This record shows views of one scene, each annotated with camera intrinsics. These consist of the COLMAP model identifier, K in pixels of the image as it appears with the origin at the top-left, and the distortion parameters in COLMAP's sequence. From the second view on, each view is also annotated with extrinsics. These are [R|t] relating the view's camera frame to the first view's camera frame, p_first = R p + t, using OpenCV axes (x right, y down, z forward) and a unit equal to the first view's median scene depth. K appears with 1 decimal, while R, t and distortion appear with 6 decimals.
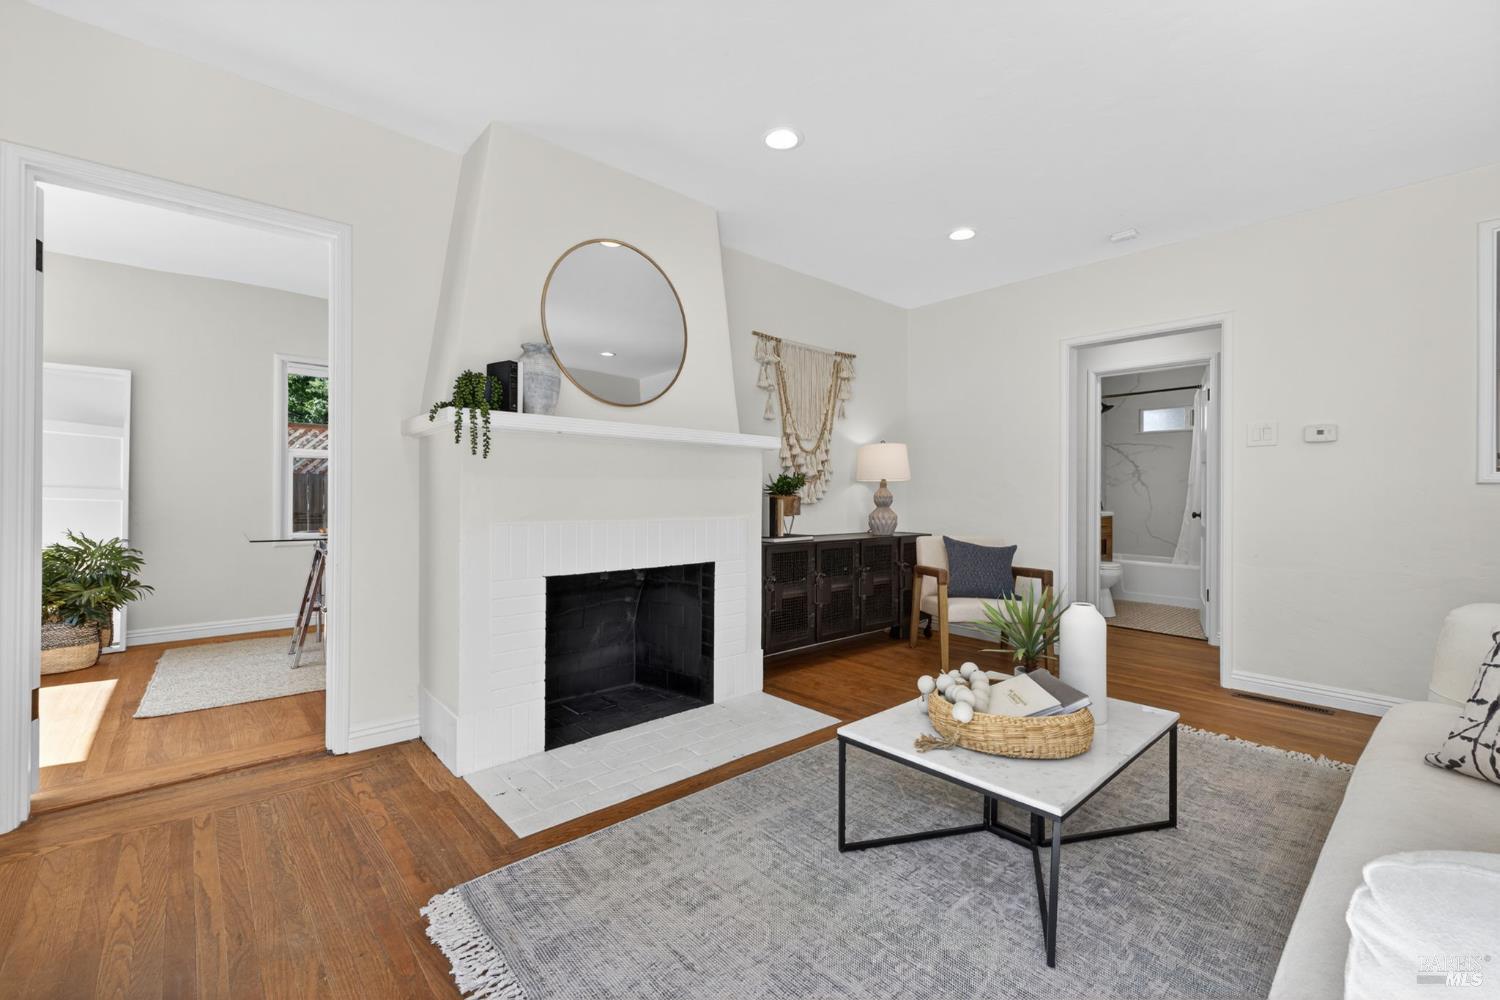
lens RADIAL K [[620.9, 0, 746.5], [0, 620.9, 493.2], [0, 0, 1]] dist [0.001907, 0.000110]
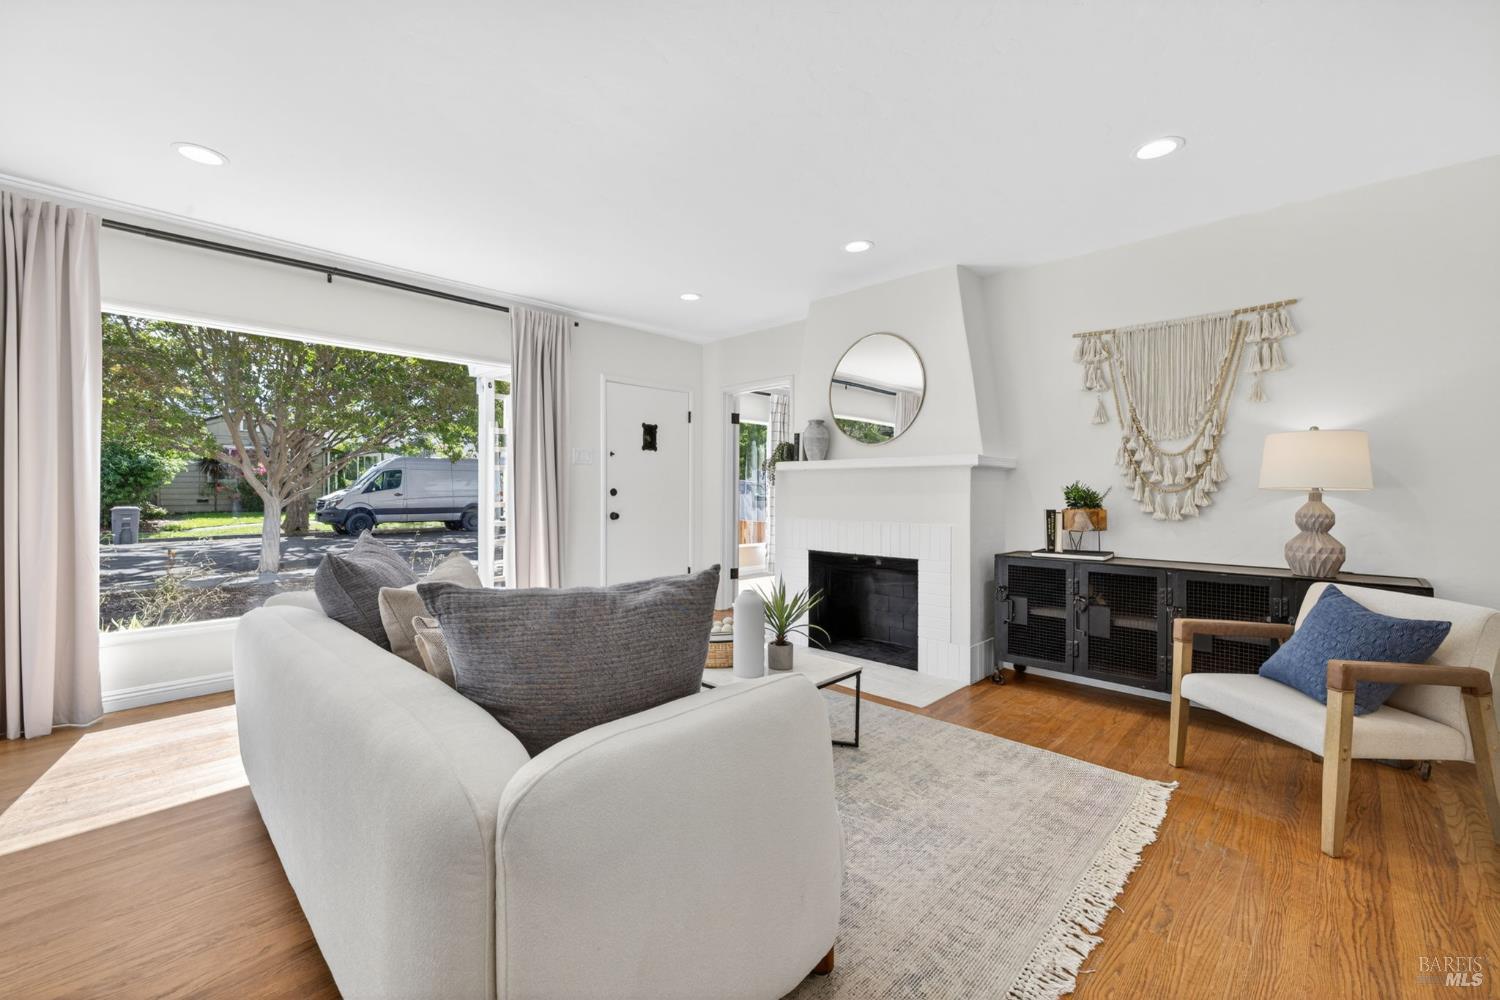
lens RADIAL K [[620.9, 0, 746.5], [0, 620.9, 493.2], [0, 0, 1]] dist [0.001907, 0.000110]
pose [[0.072579, -0.004349, -0.997353, 0.964976], [-0.003200, 0.999984, -0.004594, -0.013867], [0.997358, 0.003525, 0.072564, 0.456424]]
